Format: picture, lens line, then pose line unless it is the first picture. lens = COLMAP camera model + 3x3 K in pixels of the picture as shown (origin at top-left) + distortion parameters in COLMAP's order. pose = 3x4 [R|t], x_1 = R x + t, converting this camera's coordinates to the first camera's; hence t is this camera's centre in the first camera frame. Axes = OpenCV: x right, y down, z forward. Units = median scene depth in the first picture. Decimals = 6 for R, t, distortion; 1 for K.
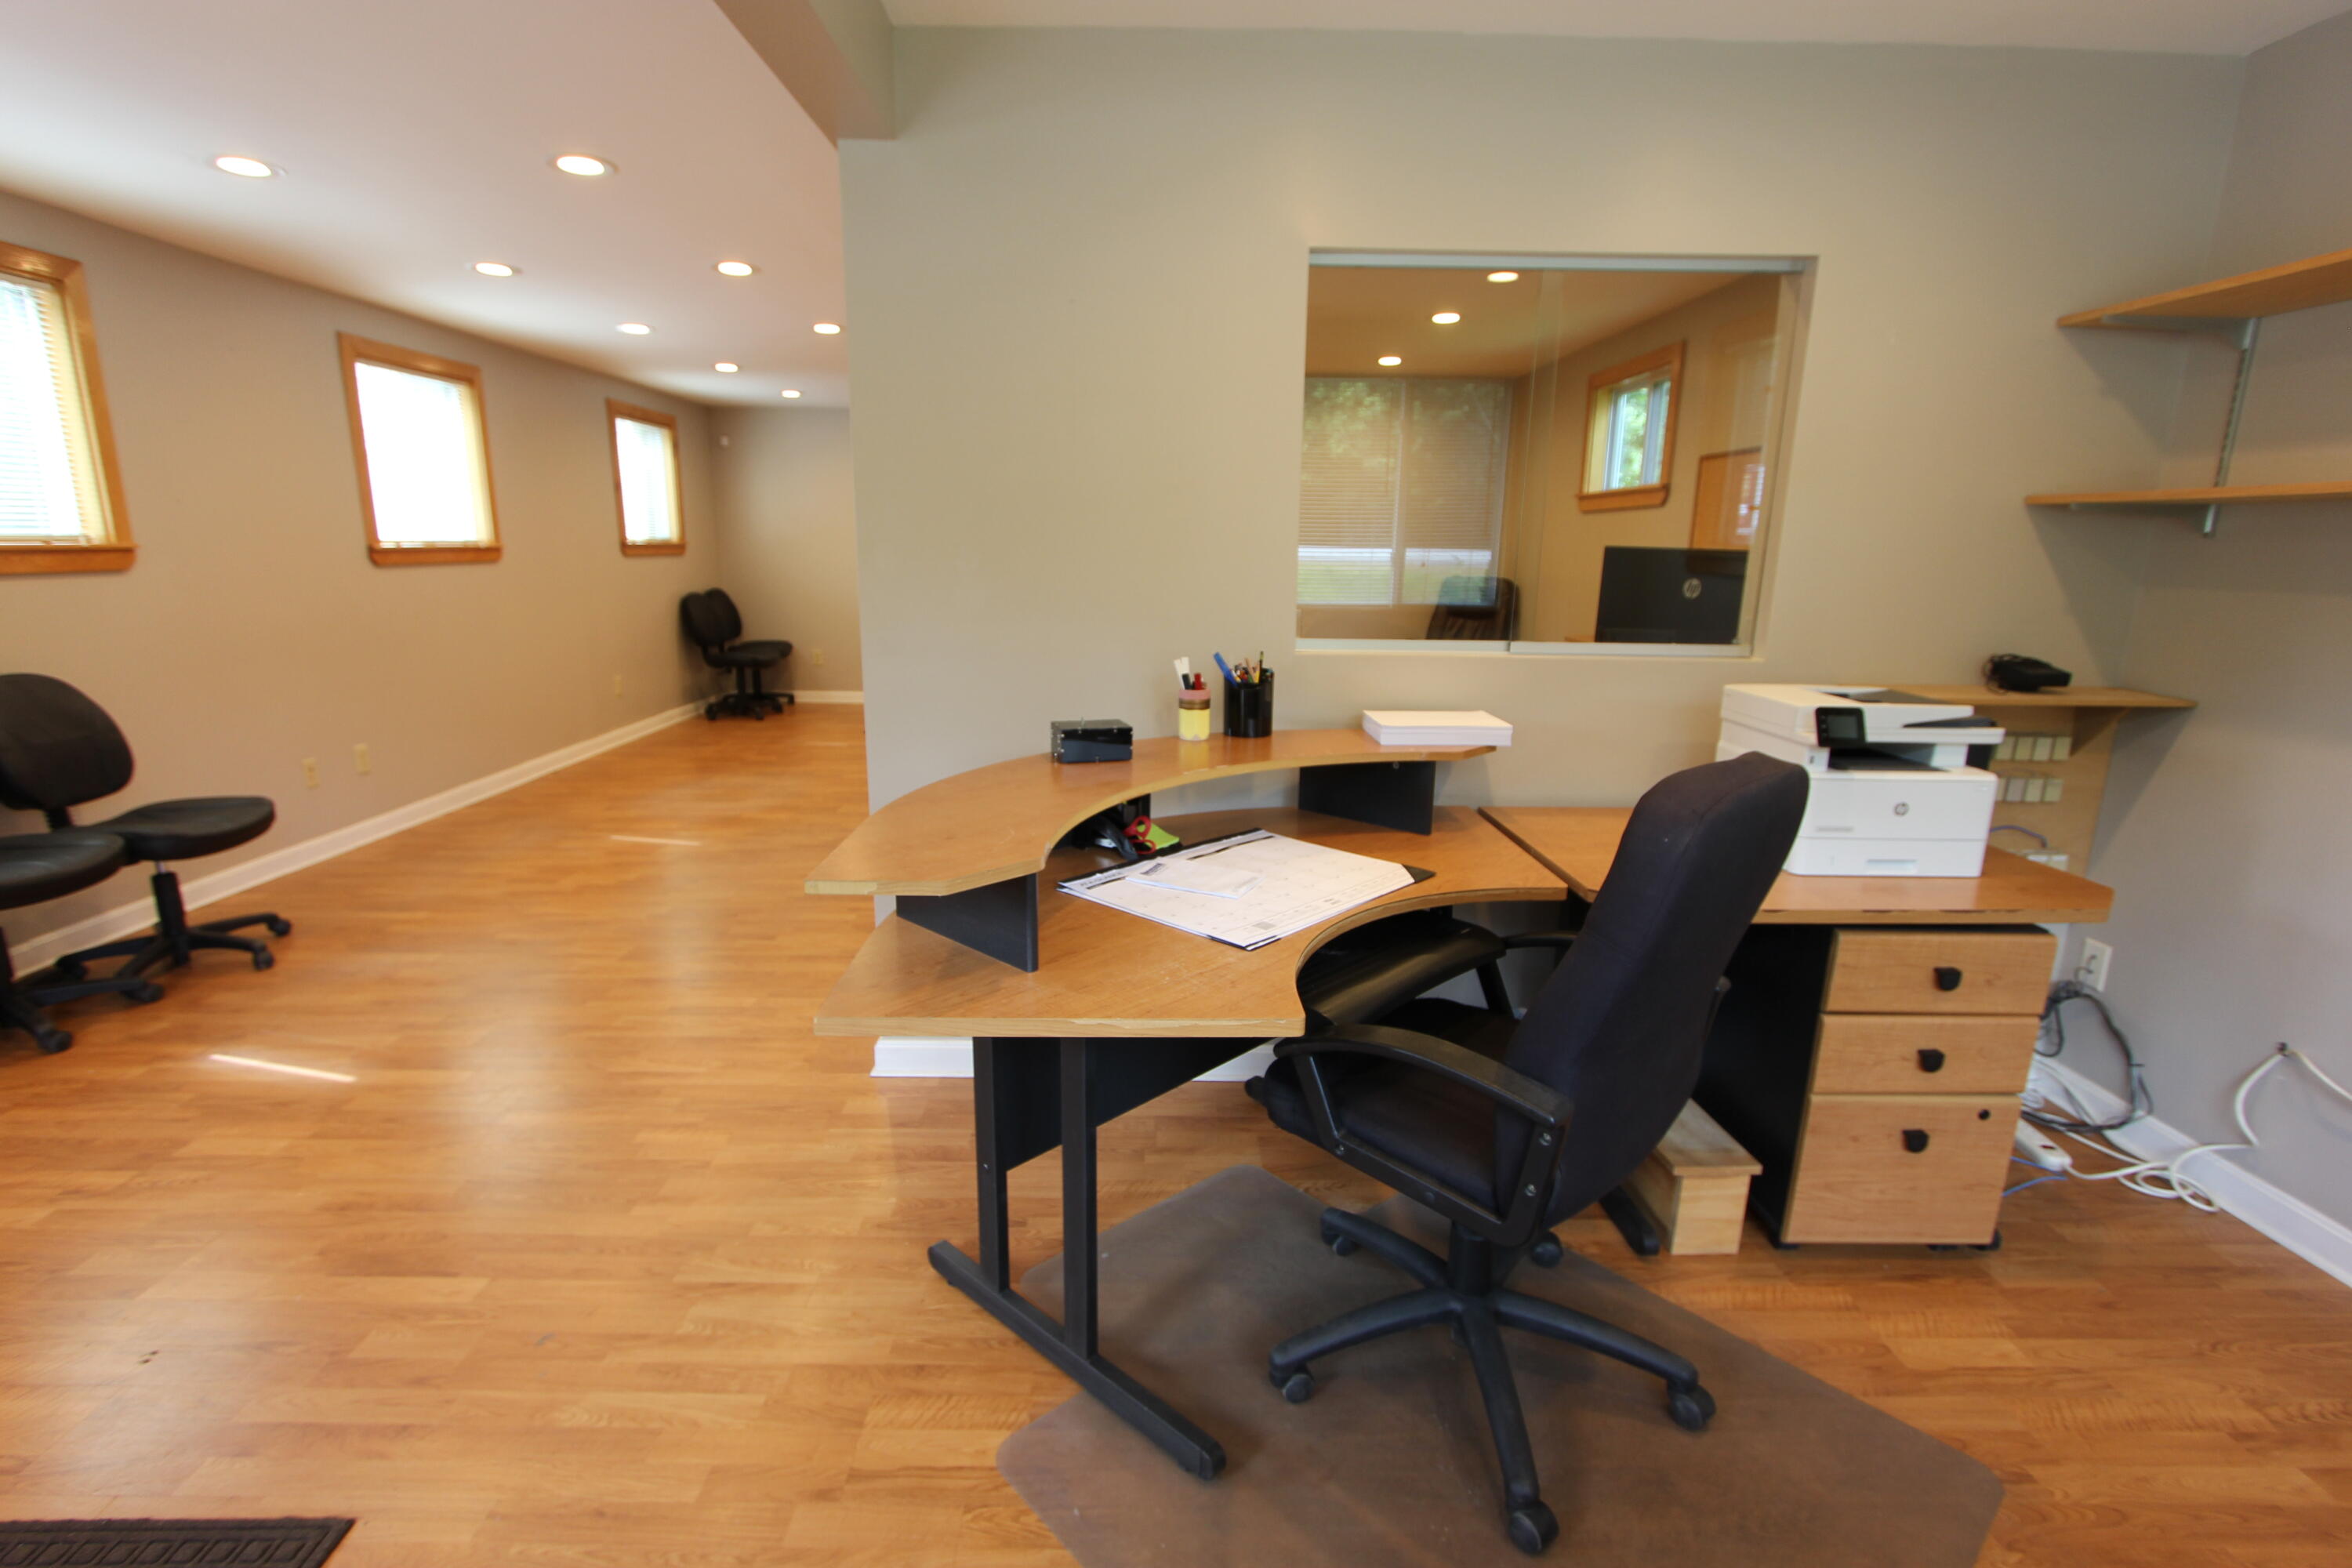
lens RADIAL K [[1084.4, 0, 1178.7], [0, 1084.4, 802.0], [0, 0, 1]] dist [-0.021386, 0.003548]
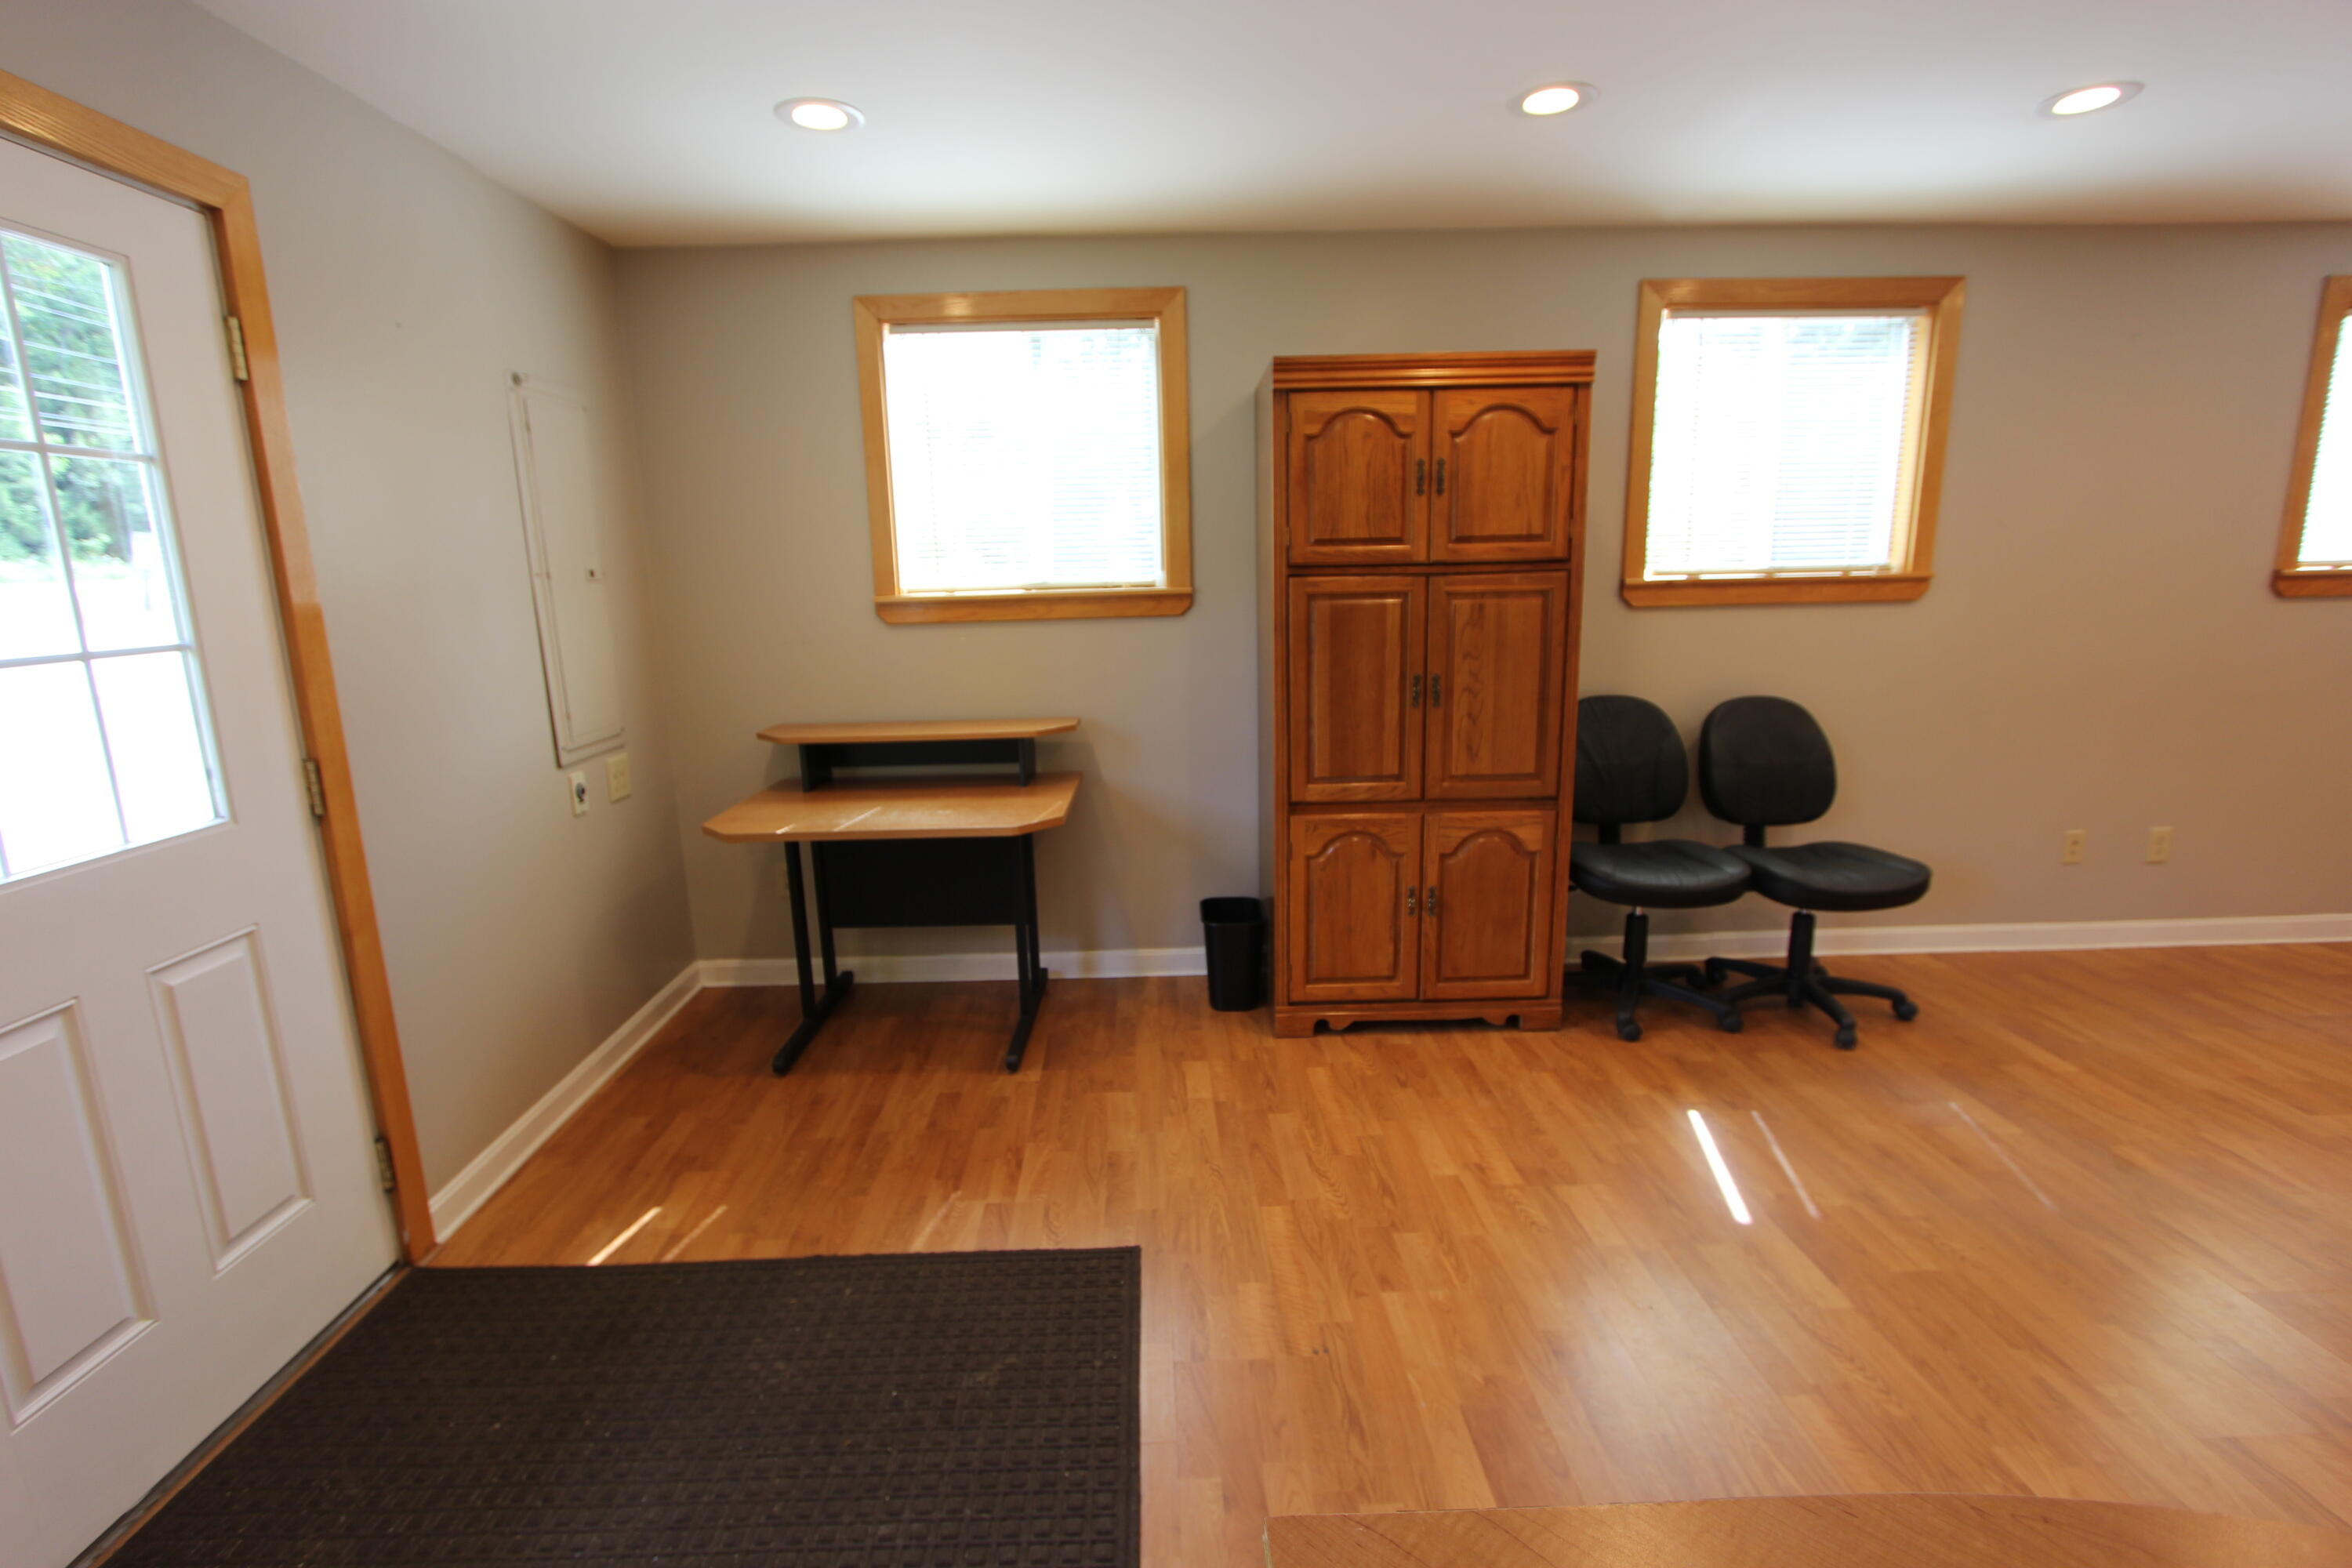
lens RADIAL K [[1084.4, 0, 1154.7], [0, 1084.4, 793.0], [0, 0, 1]] dist [-0.021386, 0.003548]
pose [[-0.003883, 0.182096, -0.983273, -0.013748], [-0.210582, 0.961082, 0.178818, -0.099433], [0.977568, 0.207754, 0.034615, 0.418342]]
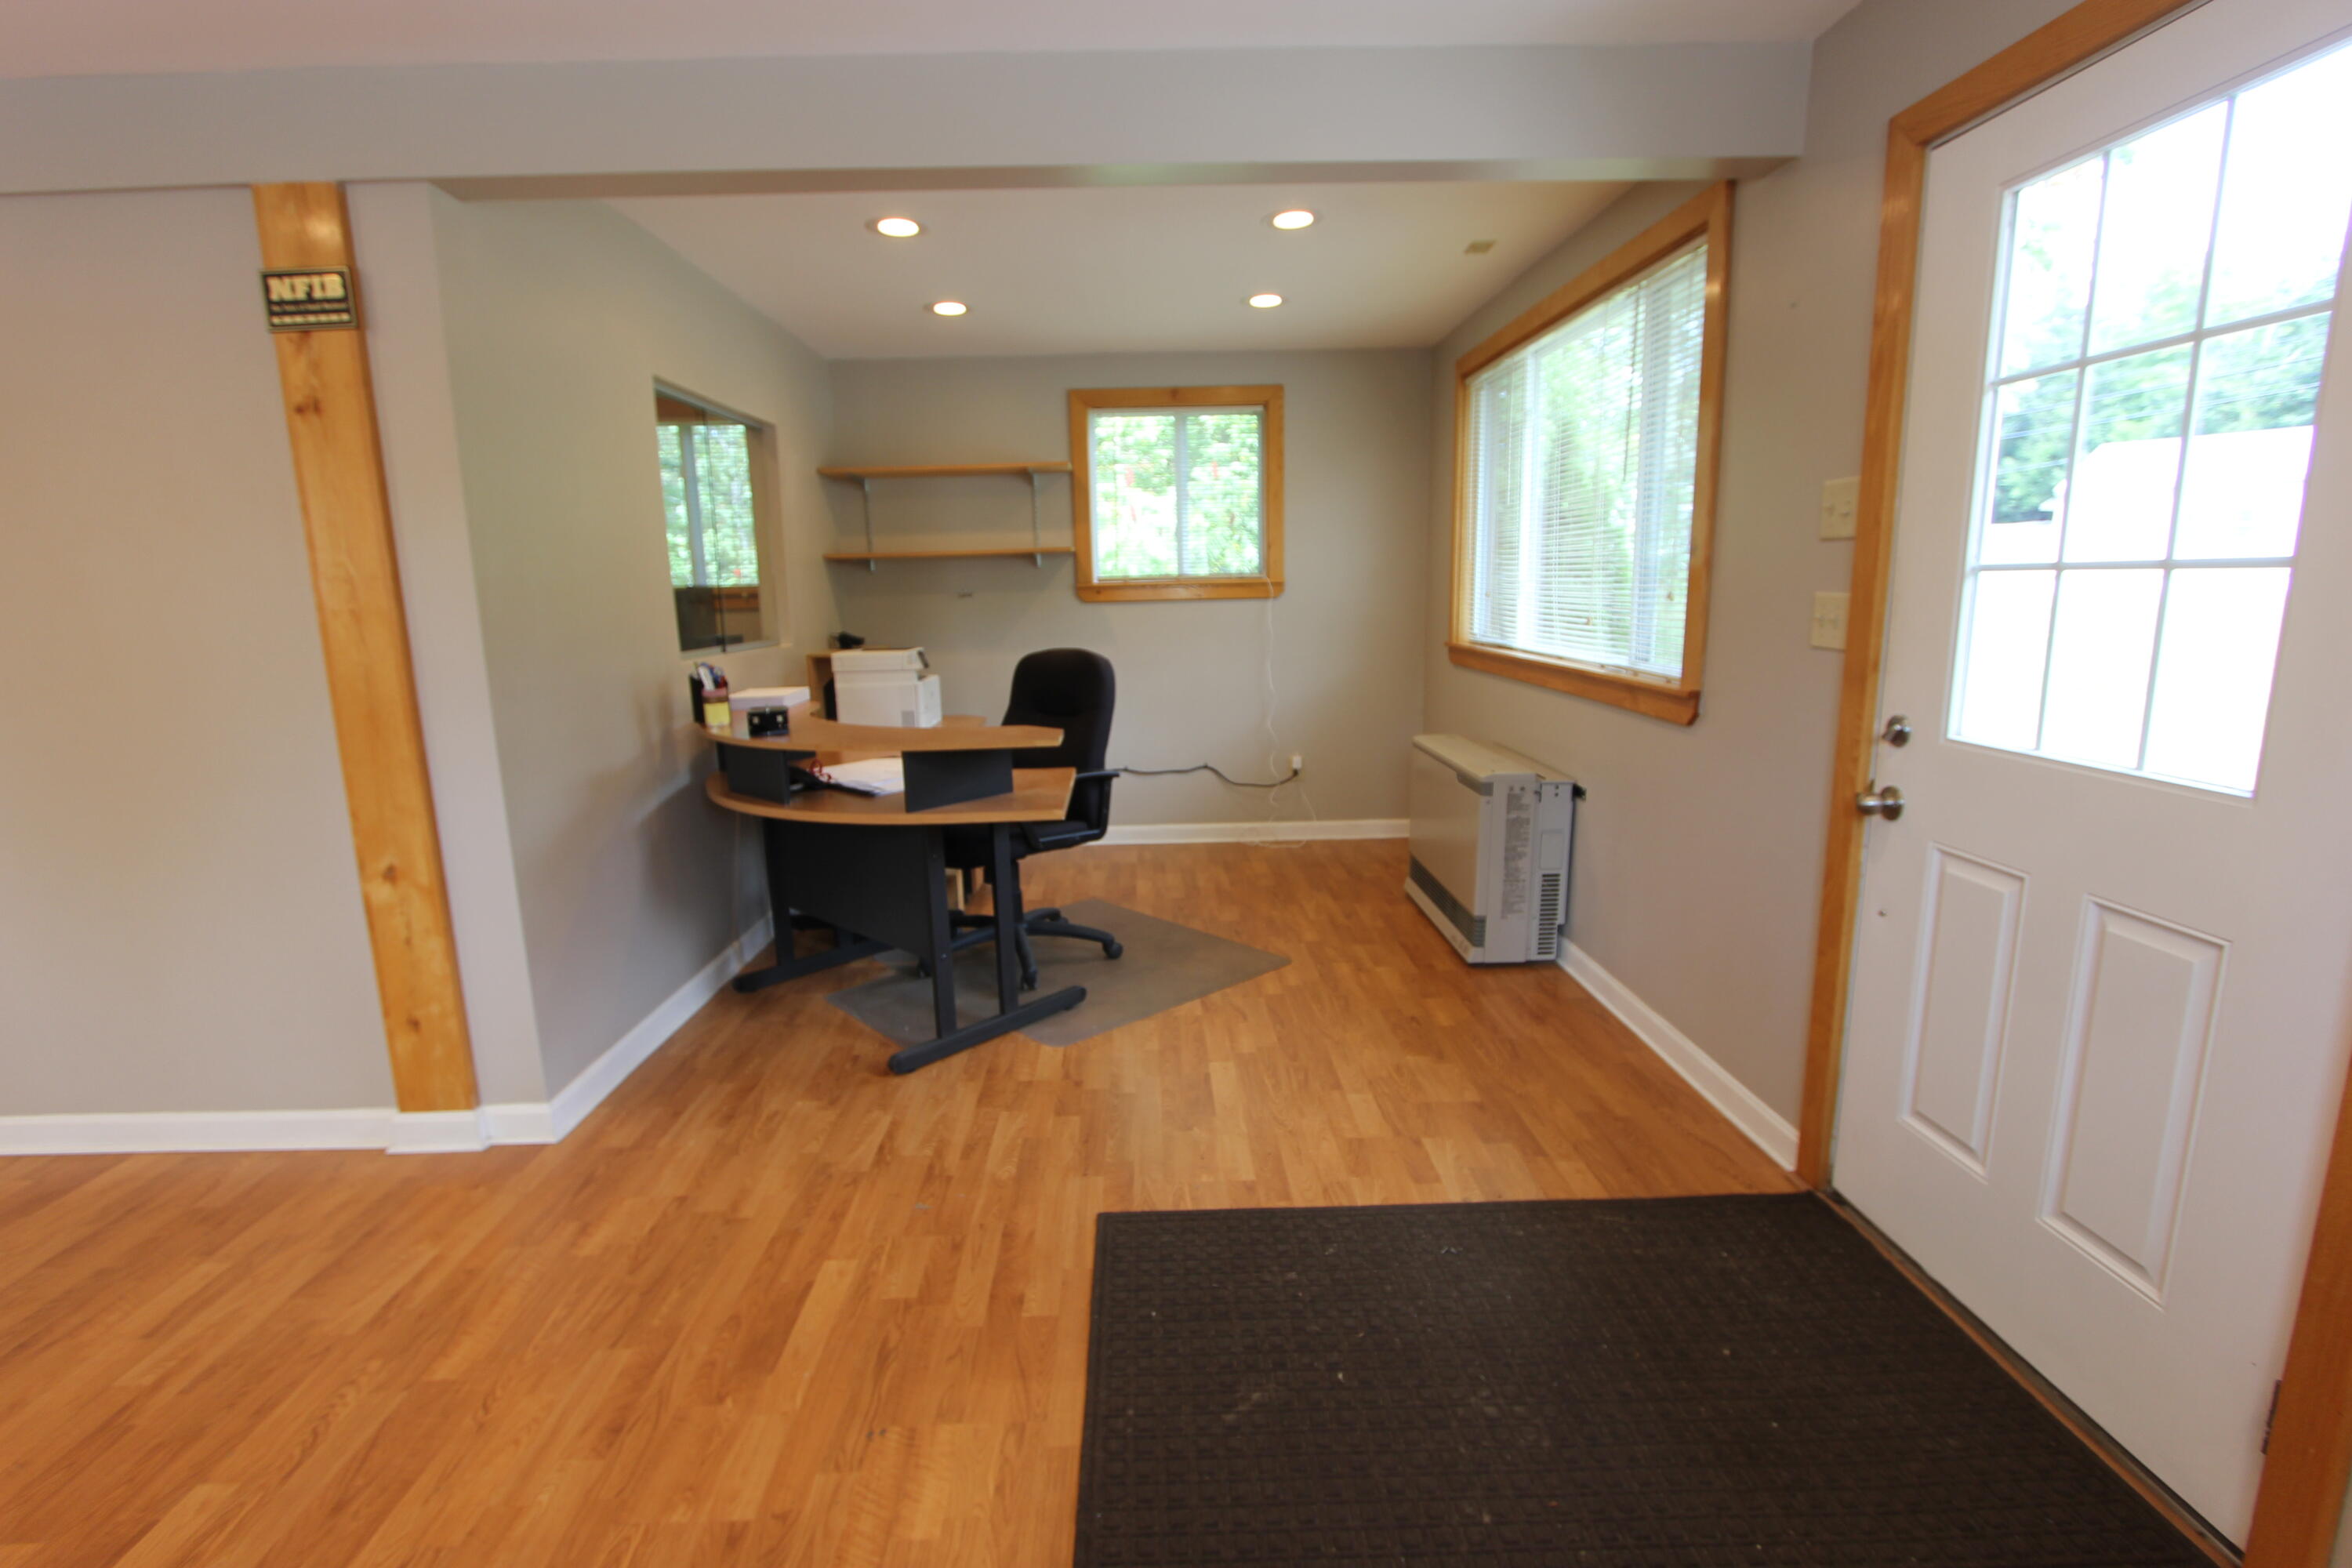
lens RADIAL K [[1084.4, 0, 1174.7], [0, 1084.4, 796.5], [0, 0, 1]] dist [-0.021386, 0.003548]
pose [[-0.024999, -0.198563, 0.979769, -1.083463], [0.260646, 0.944883, 0.198143, -0.072106], [-0.965111, 0.260326, 0.028133, 0.352577]]
